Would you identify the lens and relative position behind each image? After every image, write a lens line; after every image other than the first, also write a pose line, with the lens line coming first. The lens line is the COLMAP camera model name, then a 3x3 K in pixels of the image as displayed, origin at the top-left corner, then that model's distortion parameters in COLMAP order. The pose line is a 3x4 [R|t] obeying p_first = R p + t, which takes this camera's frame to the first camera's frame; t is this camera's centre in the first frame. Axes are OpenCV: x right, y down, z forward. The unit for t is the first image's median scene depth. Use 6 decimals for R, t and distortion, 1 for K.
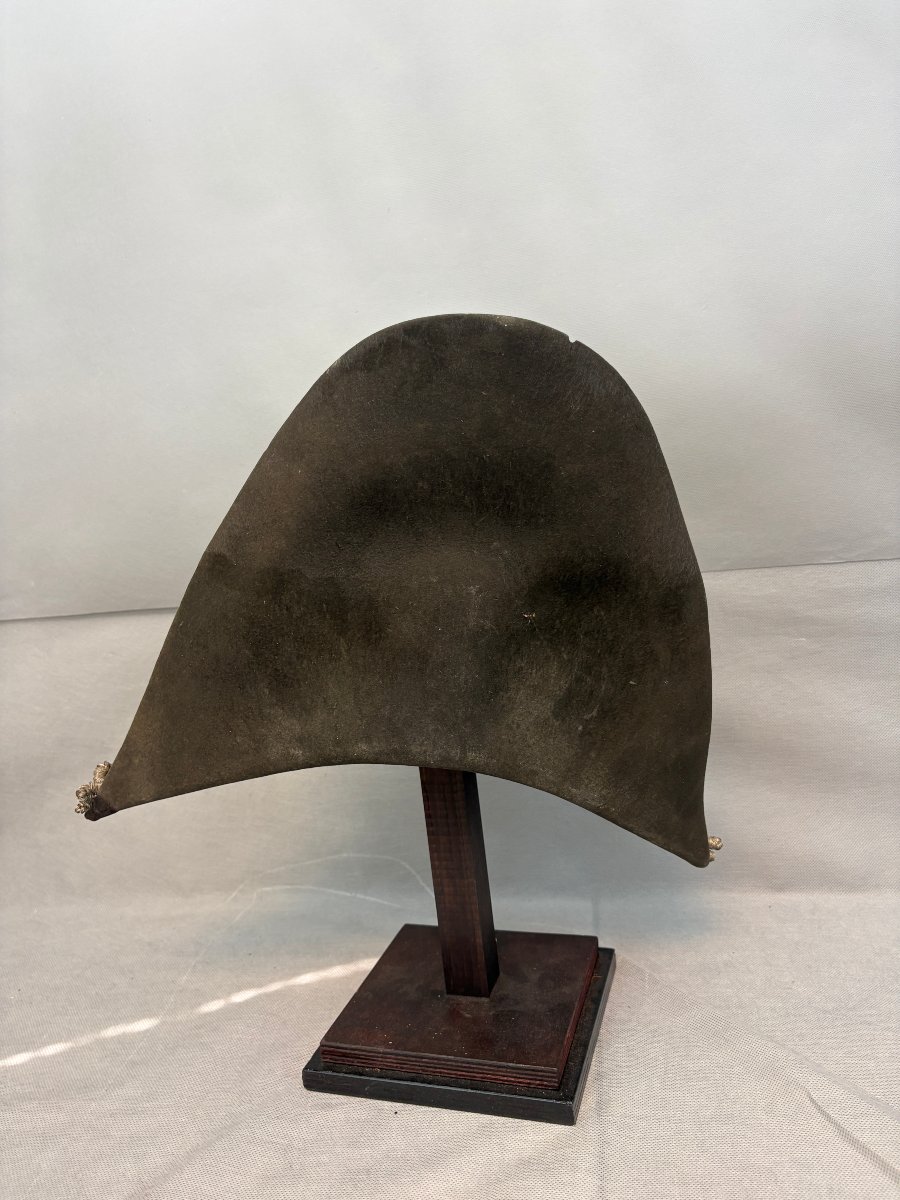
lens RADIAL K [[940.6, 0, 450.0], [0, 940.6, 600.0], [0, 0, 1]] dist [0.044554, -0.059283]
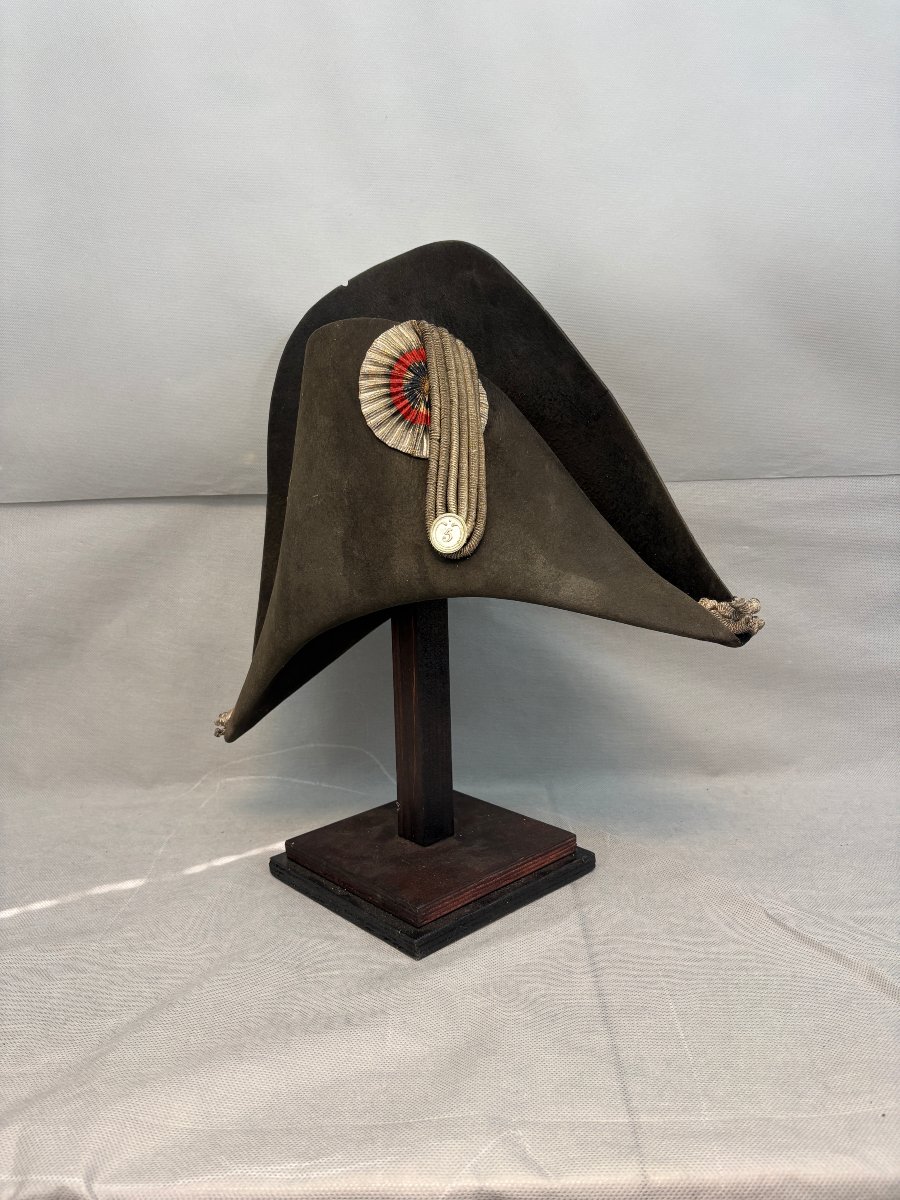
lens RADIAL K [[940.6, 0, 450.0], [0, 940.6, 600.0], [0, 0, 1]] dist [0.044554, -0.059283]
pose [[0.990857, 0.036133, 0.129984, -0.109916], [-0.037139, 0.999296, 0.005324, 0.108424], [-0.129700, -0.010103, 0.991502, -0.050672]]
